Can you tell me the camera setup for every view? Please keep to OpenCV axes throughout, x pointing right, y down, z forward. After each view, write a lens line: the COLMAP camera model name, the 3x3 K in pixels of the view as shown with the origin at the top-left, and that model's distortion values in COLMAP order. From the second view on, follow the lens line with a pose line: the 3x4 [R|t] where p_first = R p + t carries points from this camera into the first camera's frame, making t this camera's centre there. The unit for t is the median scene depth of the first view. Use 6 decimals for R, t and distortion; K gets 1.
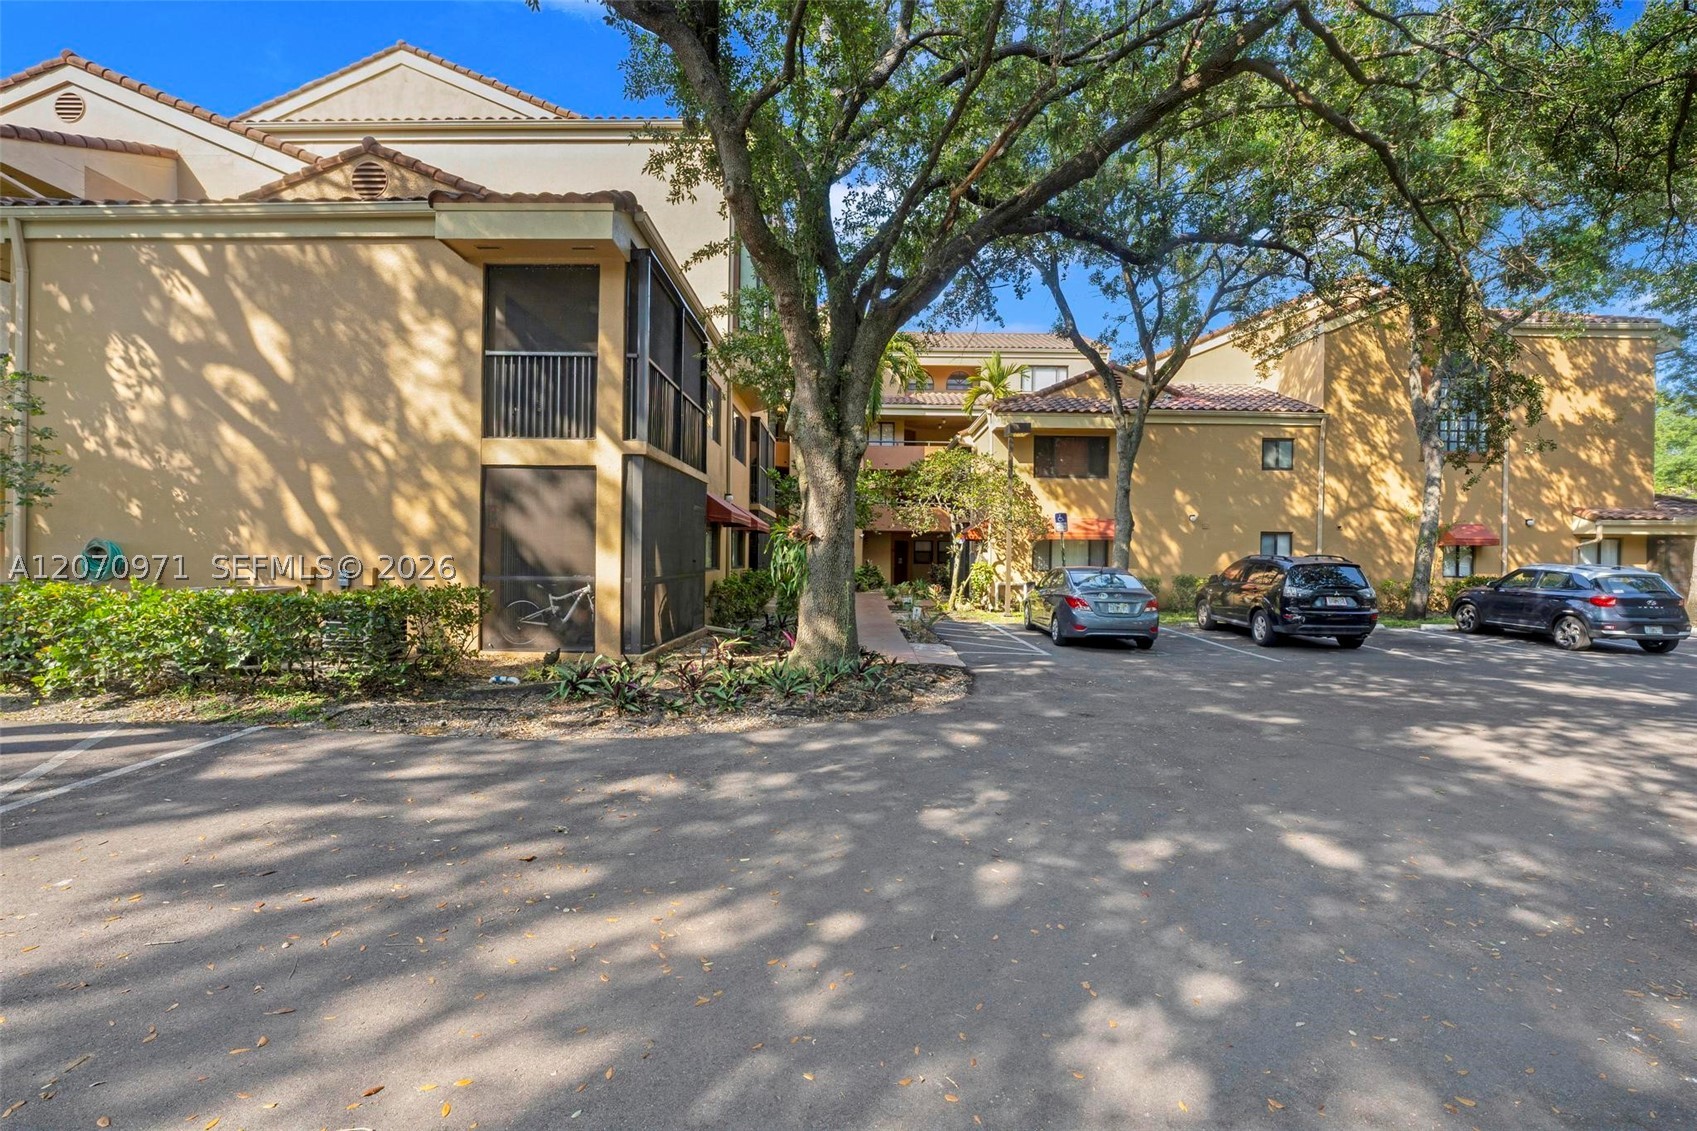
lens RADIAL K [[749.9, 0, 848.5], [0, 749.9, 565.5], [0, 0, 1]] dist [-0.021670, 0.000392]
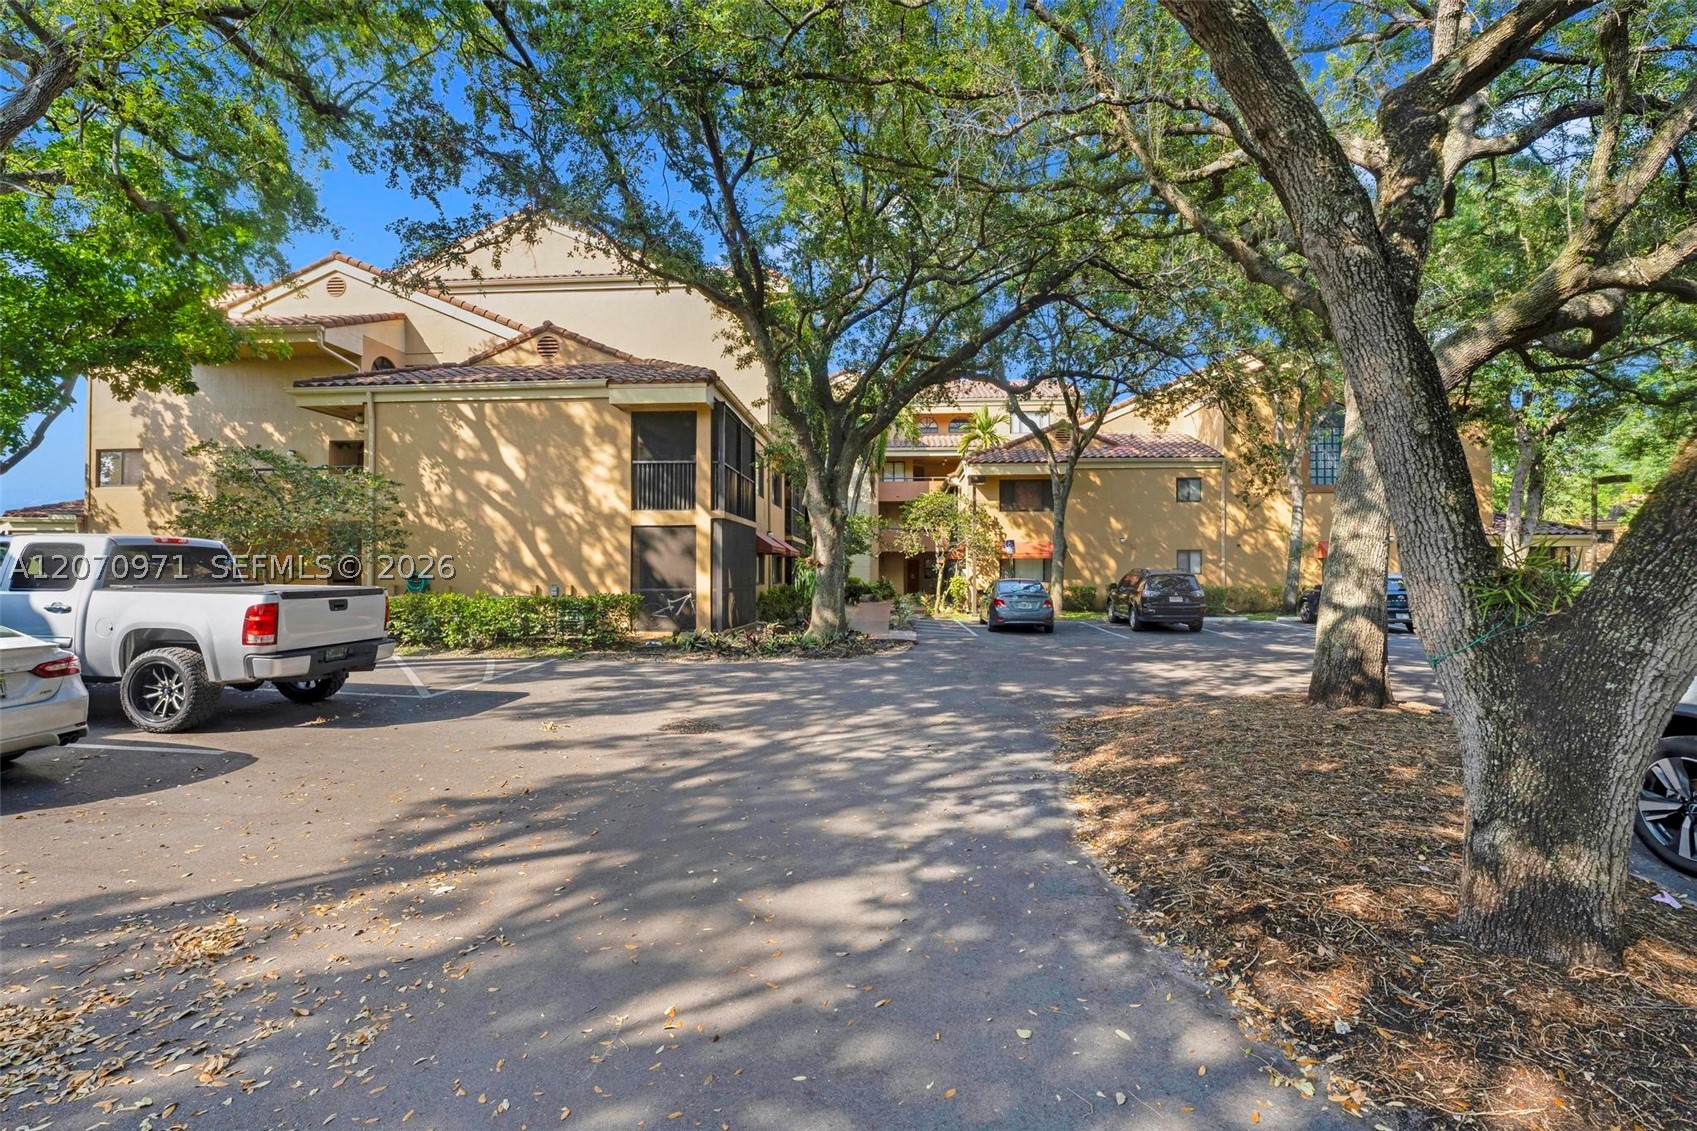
lens RADIAL K [[760.0, 0, 852.2], [0, 760.0, 558.1], [0, 0, 1]] dist [-0.016893, 0.001463]
pose [[0.998770, -0.016529, -0.046740, 0.057292], [0.015047, 0.999378, -0.031892, 0.003373], [0.047238, 0.031149, 0.998398, -0.394680]]
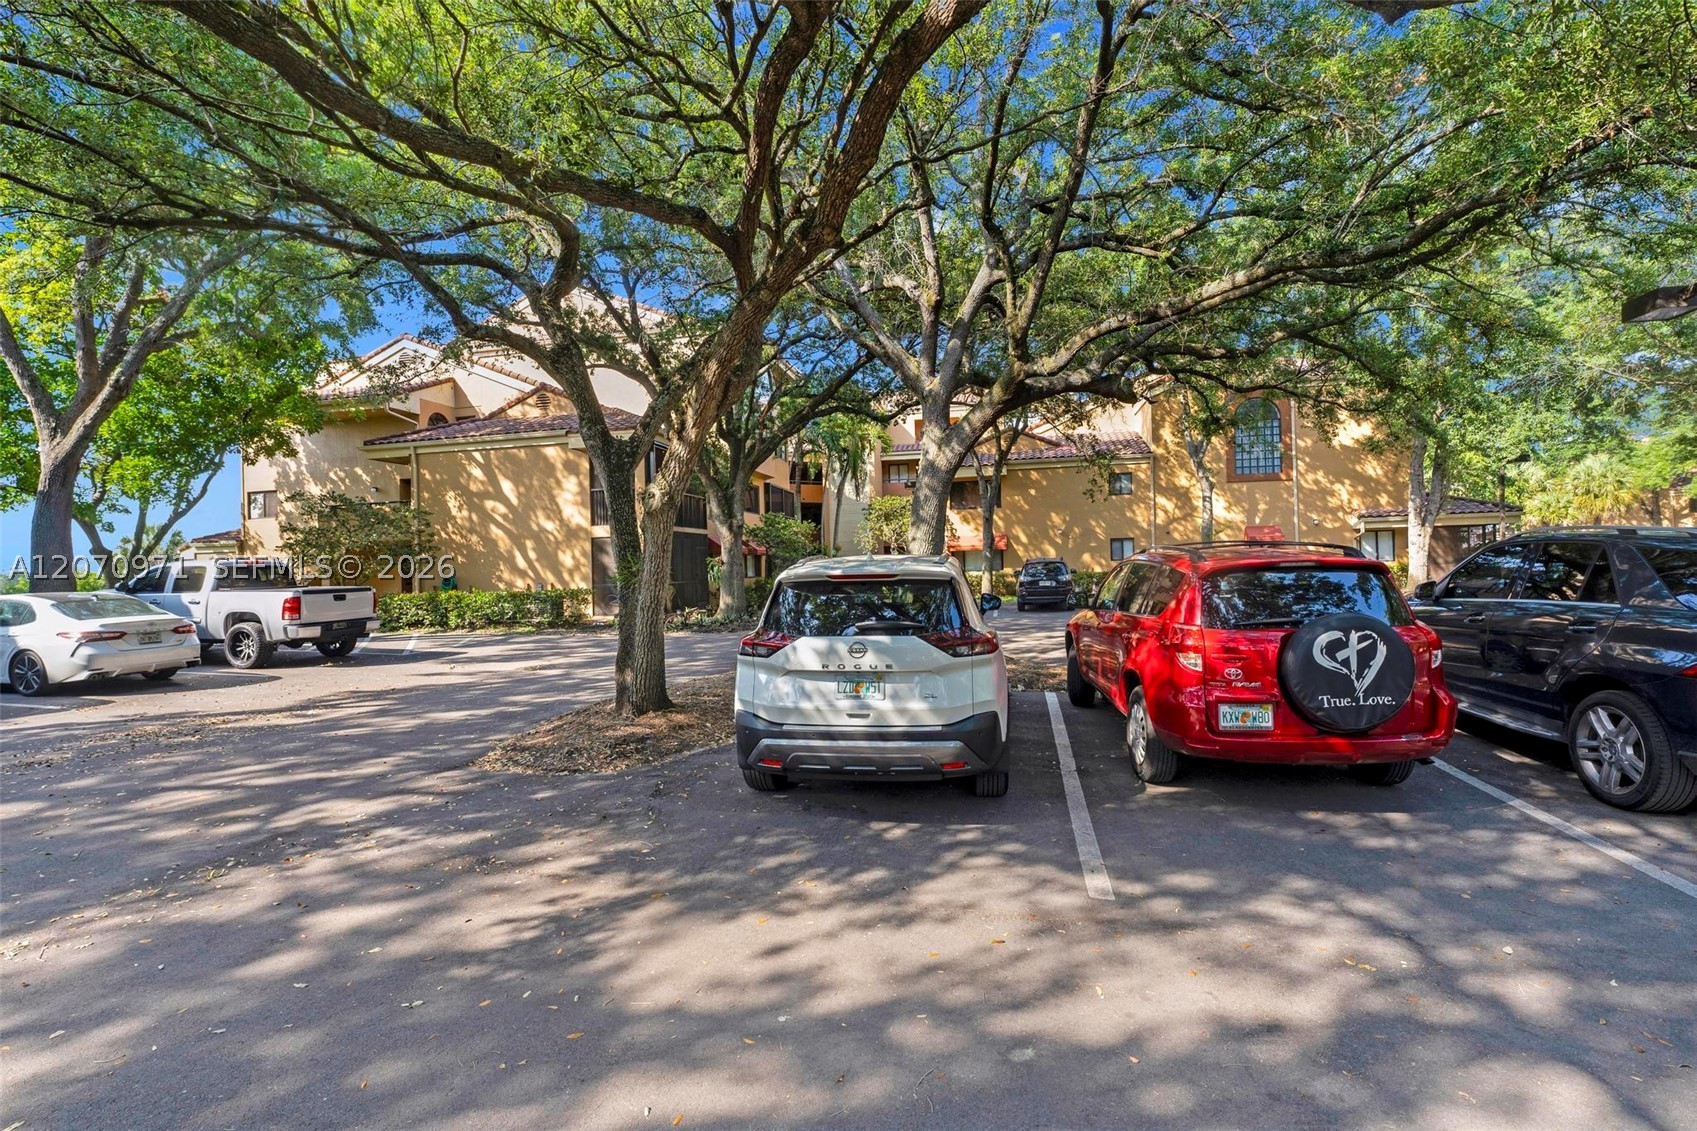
lens RADIAL K [[760.0, 0, 852.2], [0, 760.0, 558.1], [0, 0, 1]] dist [-0.016893, 0.001463]
pose [[0.979851, -0.042355, -0.195188, 0.407418], [0.038439, 0.998977, -0.023807, 0.010932], [0.195997, 0.015824, 0.980477, -0.620685]]
